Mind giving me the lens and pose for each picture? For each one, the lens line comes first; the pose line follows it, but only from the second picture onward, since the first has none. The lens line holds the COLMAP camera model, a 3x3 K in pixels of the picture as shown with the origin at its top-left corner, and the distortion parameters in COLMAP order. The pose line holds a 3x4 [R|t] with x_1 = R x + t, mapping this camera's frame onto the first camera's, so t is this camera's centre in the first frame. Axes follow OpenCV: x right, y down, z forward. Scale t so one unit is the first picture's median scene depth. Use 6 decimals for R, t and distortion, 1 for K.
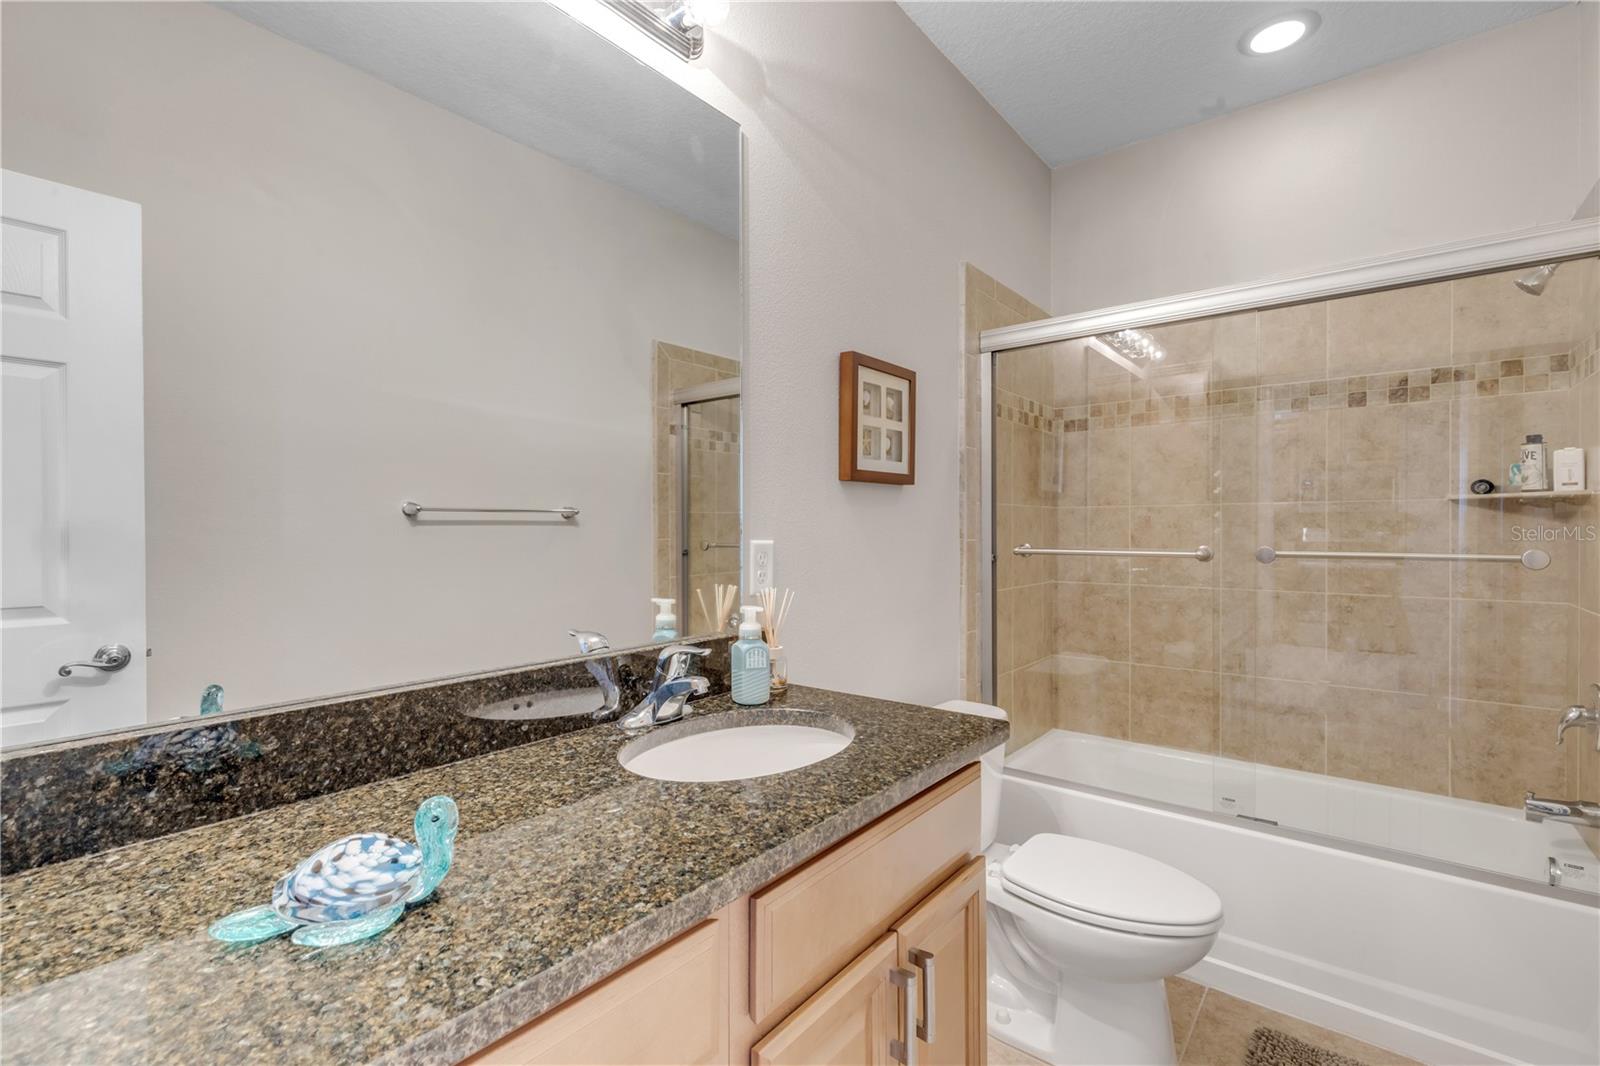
lens RADIAL K [[722.5, 0, 798.5], [0, 722.5, 536.8], [0, 0, 1]] dist [0.011872, 0.000446]
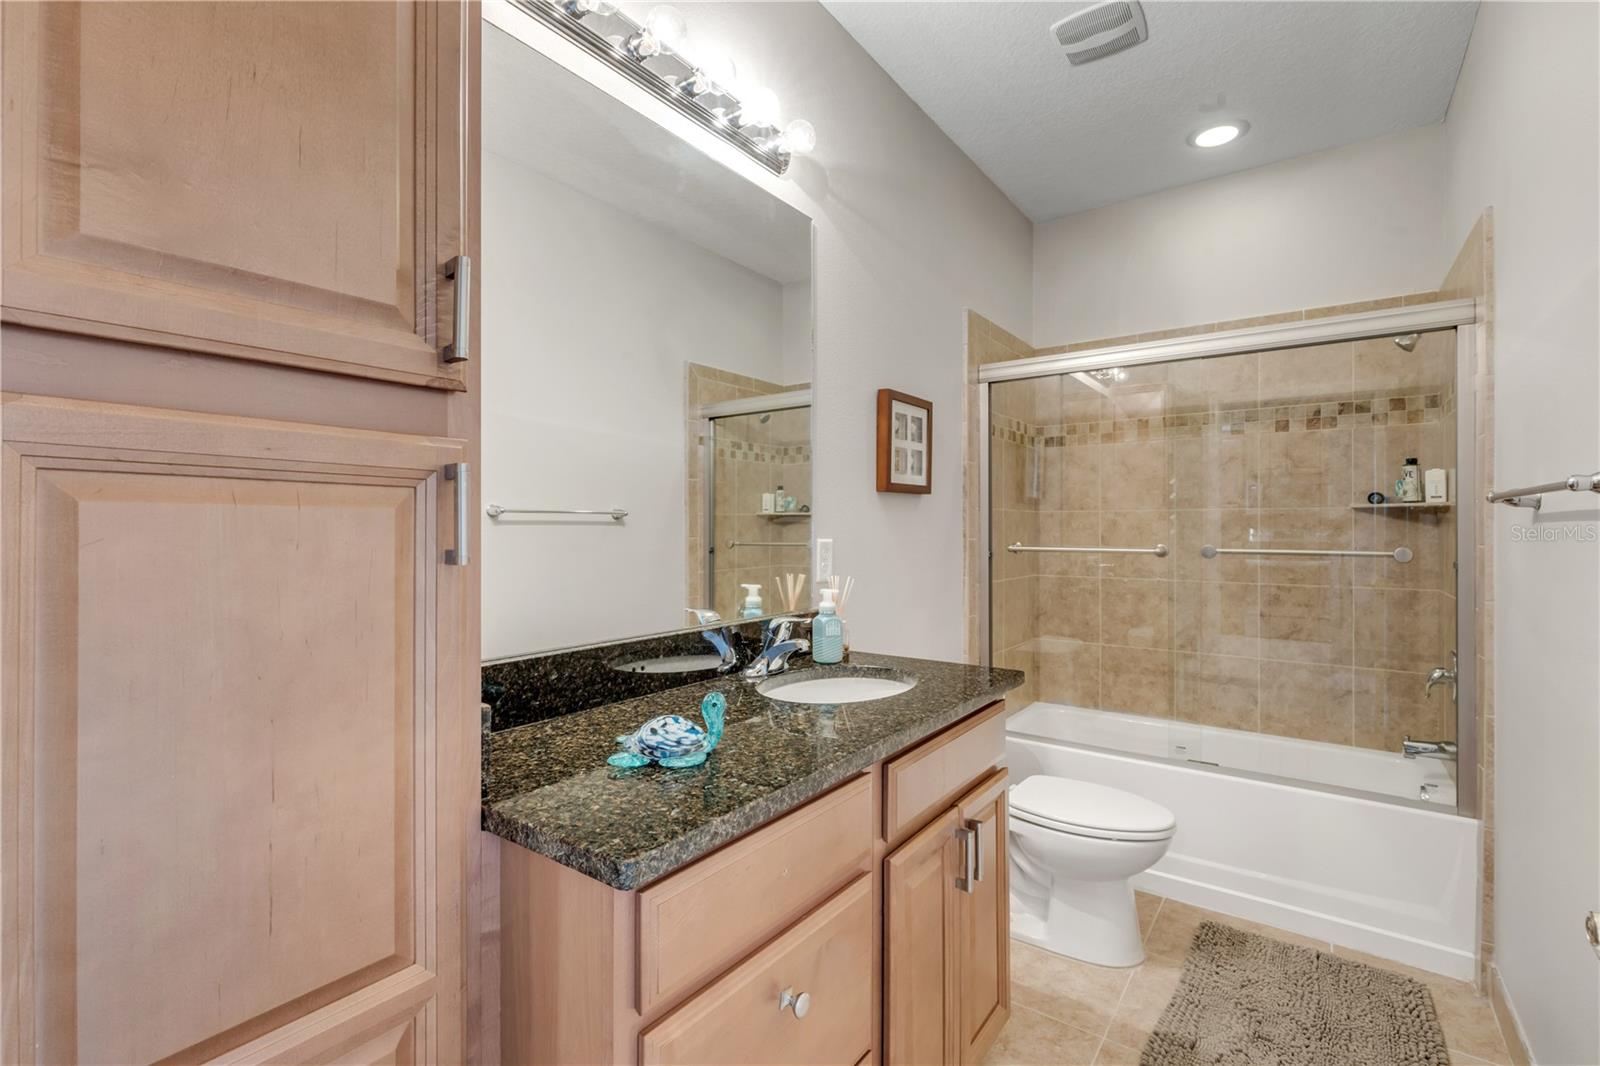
lens RADIAL K [[722.5, 0, 801.0], [0, 722.5, 526.9], [0, 0, 1]] dist [0.011872, 0.000446]
pose [[0.998814, 0.003337, 0.048579, -0.130952], [-0.002780, 0.999930, -0.011535, -0.001595], [-0.048614, 0.011386, 0.998753, -0.233625]]
